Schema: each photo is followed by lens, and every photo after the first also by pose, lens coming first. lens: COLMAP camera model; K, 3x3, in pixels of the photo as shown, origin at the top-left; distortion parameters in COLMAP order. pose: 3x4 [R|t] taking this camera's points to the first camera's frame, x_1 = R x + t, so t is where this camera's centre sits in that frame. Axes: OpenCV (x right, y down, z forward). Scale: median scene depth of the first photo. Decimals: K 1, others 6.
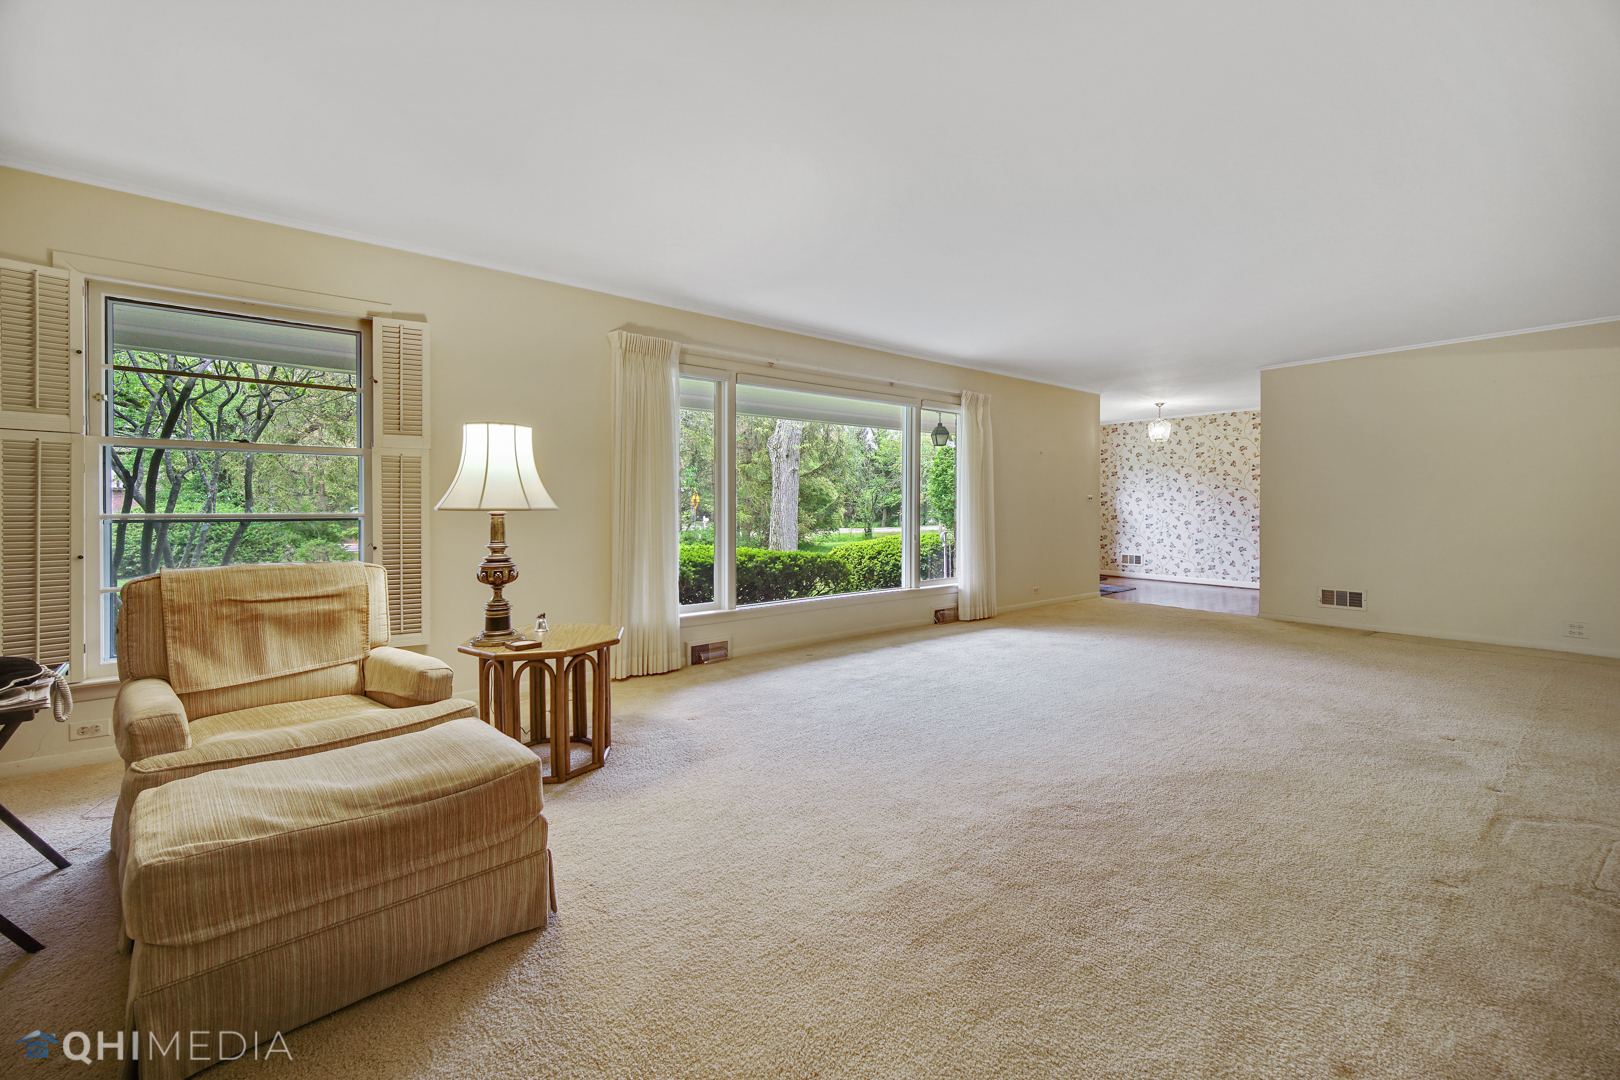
lens RADIAL K [[610.0, 0, 809.5], [0, 610.0, 506.4], [0, 0, 1]] dist [0.000180, 0.000003]
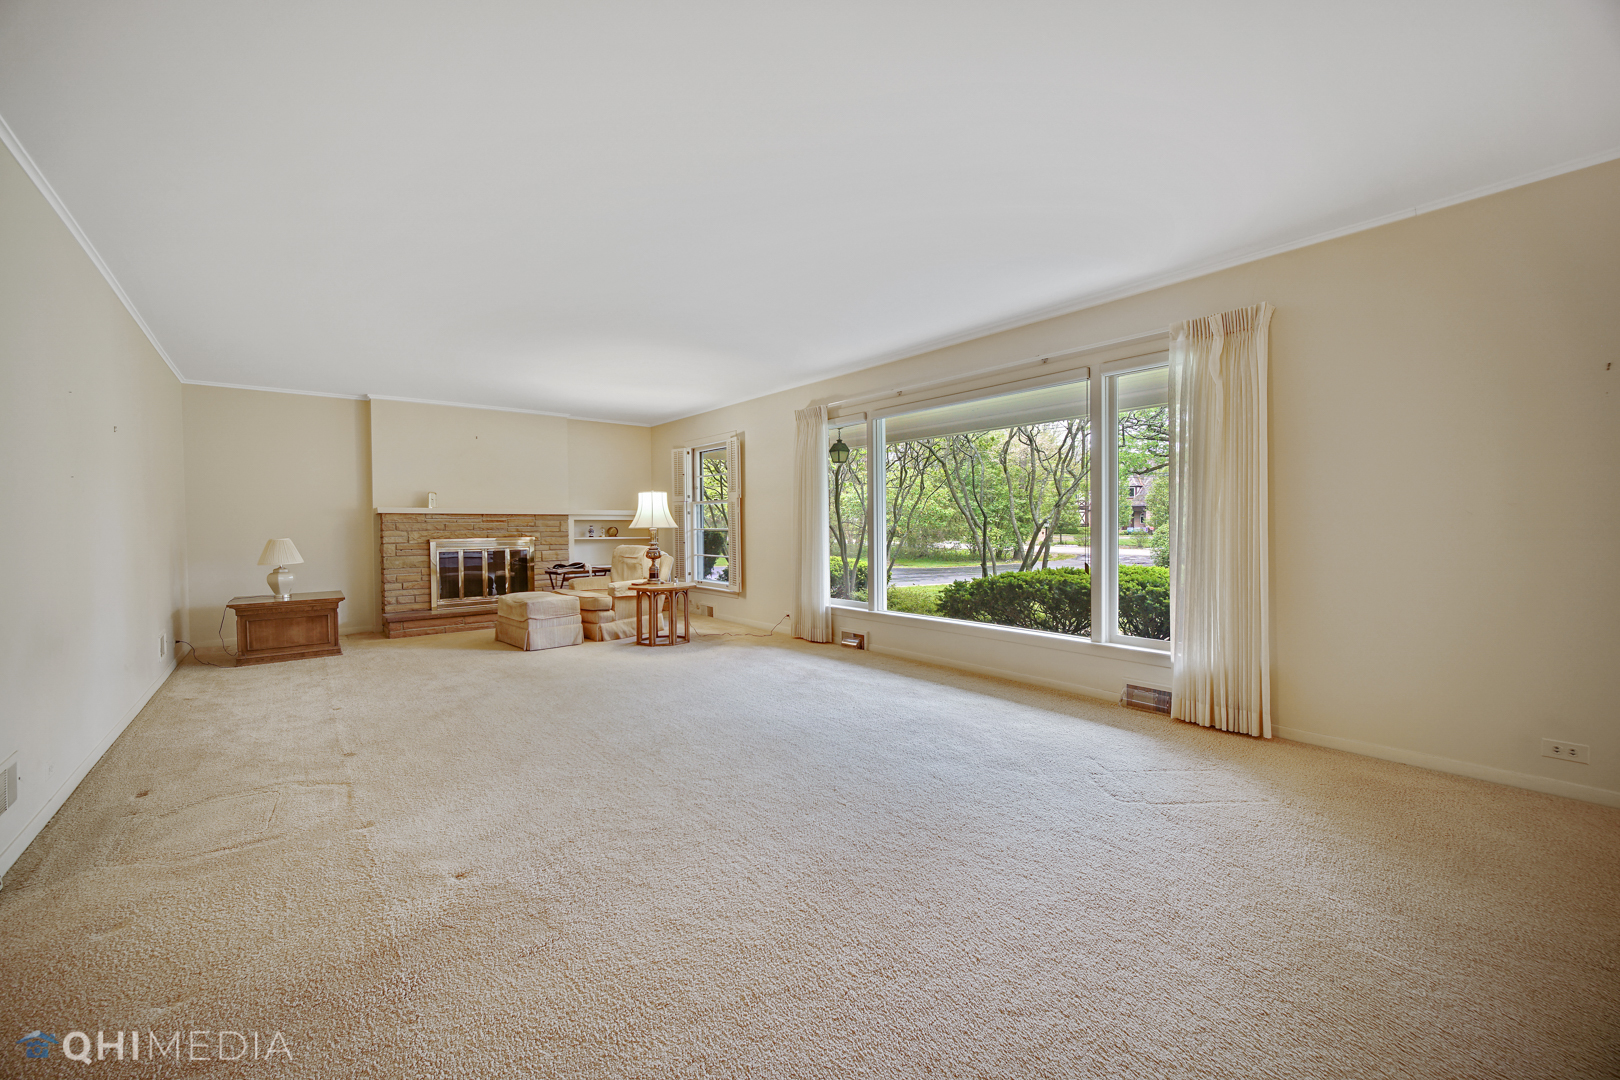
lens RADIAL K [[649.2, 0, 803.8], [0, 649.2, 541.9], [0, 0, 1]] dist [-0.003100, 0.000308]
pose [[0.047145, 0.022886, -0.998626, 0.953064], [0.004792, 0.999721, 0.023137, 0.002180], [0.998877, -0.005876, 0.047022, 0.685745]]
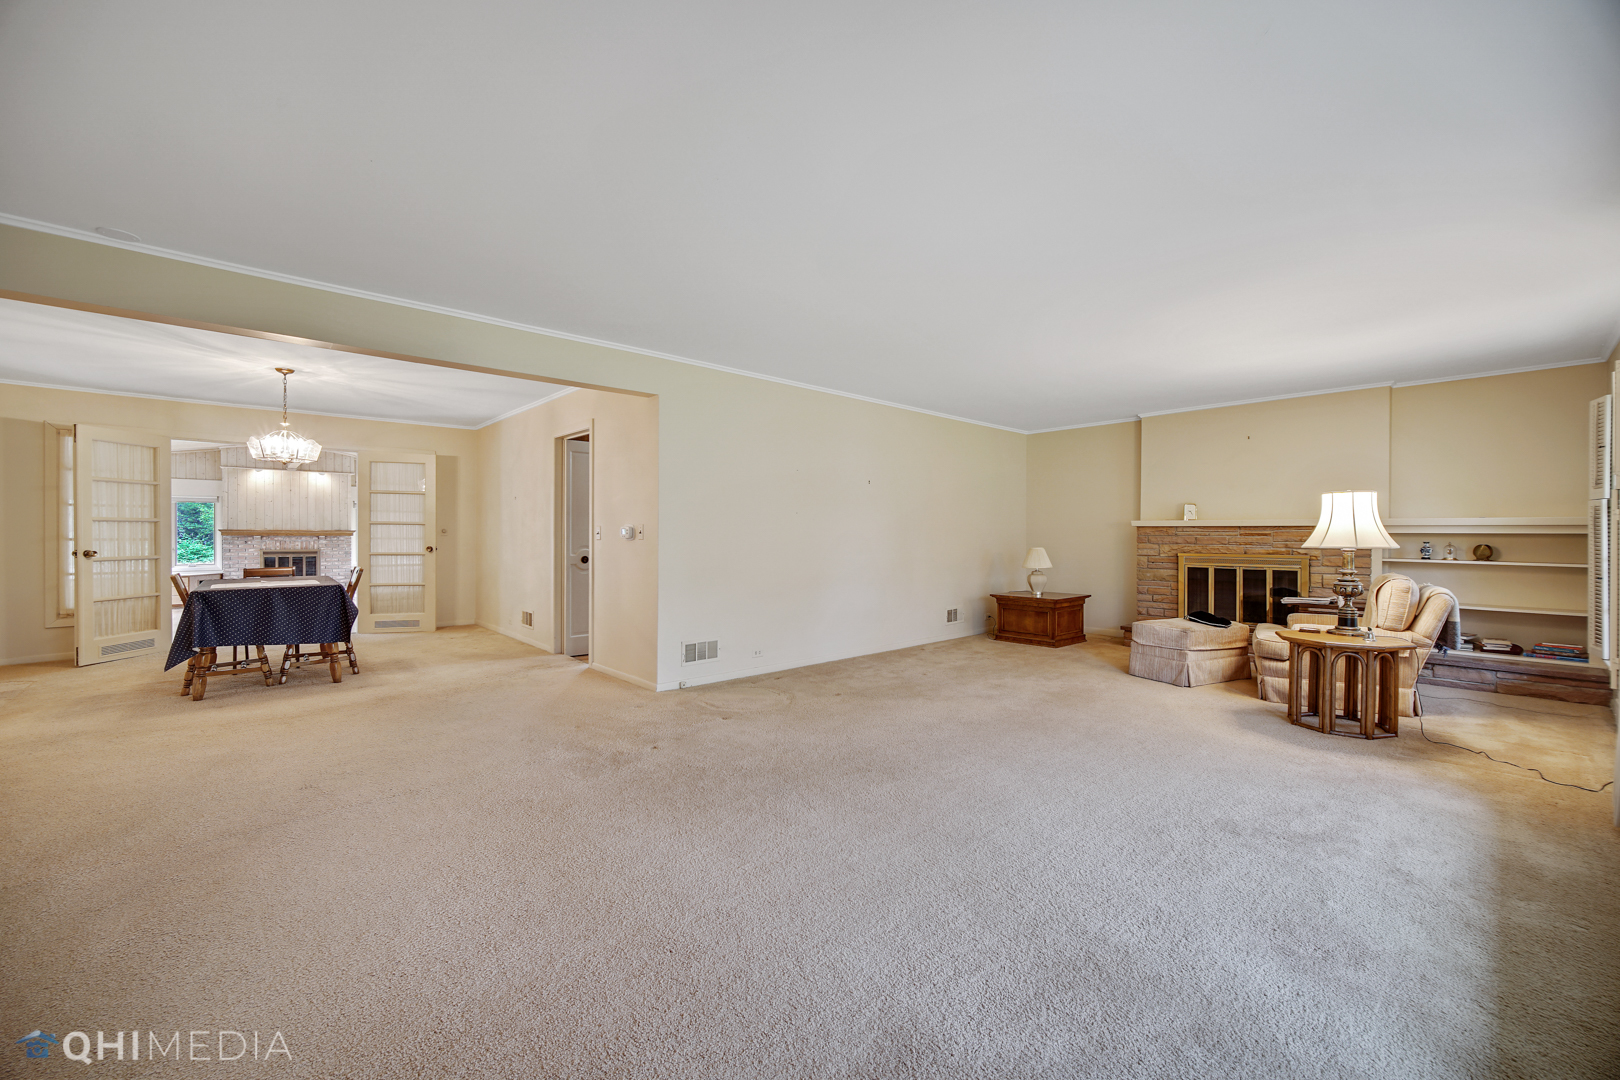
lens RADIAL K [[649.2, 0, 803.8], [0, 649.2, 541.9], [0, 0, 1]] dist [-0.003100, 0.000308]
pose [[-0.996694, -0.005991, -0.081022, 0.456658], [-0.007189, 0.999869, 0.014498, -0.010580], [0.080925, 0.015033, -0.996607, 1.172270]]
